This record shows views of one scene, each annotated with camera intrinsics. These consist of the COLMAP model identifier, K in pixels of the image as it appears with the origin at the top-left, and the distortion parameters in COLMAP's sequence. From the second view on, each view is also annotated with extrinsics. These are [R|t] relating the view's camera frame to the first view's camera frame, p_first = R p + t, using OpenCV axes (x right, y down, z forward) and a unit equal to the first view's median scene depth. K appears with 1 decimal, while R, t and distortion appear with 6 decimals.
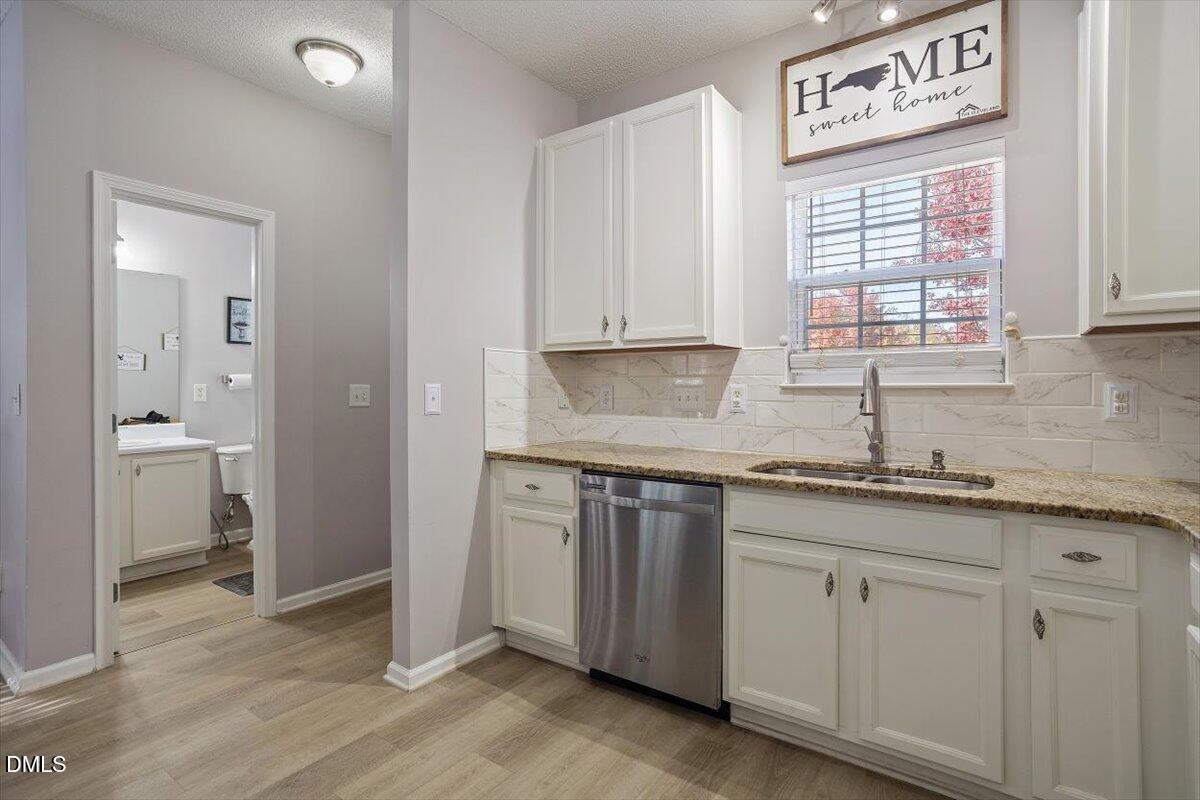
lens RADIAL K [[584.6, 0, 591.6], [0, 584.6, 382.6], [0, 0, 1]] dist [-0.025396, 0.011847]
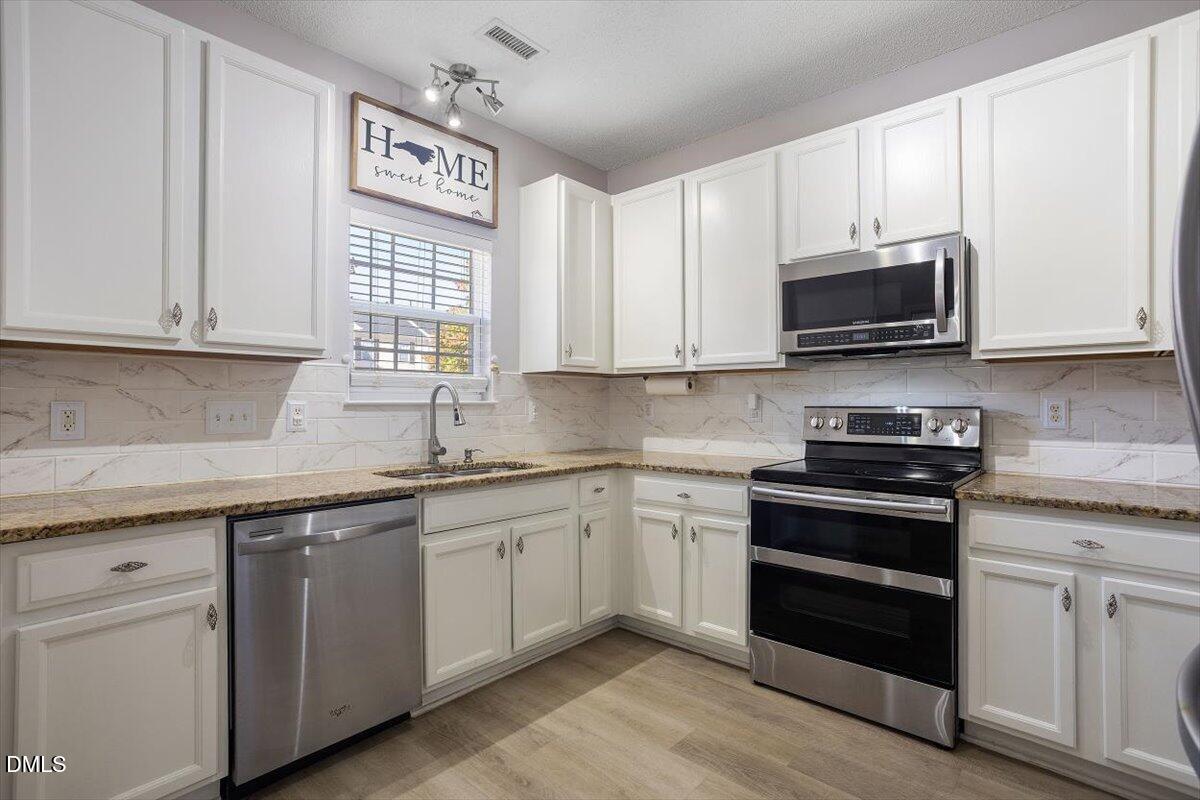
lens RADIAL K [[584.6, 0, 598.1], [0, 584.6, 394.7], [0, 0, 1]] dist [-0.025396, 0.011847]
pose [[0.113404, 0.015179, 0.993433, -0.713429], [-0.007108, 0.999870, -0.014466, 0.003564], [-0.993524, -0.005421, 0.113497, 0.487458]]
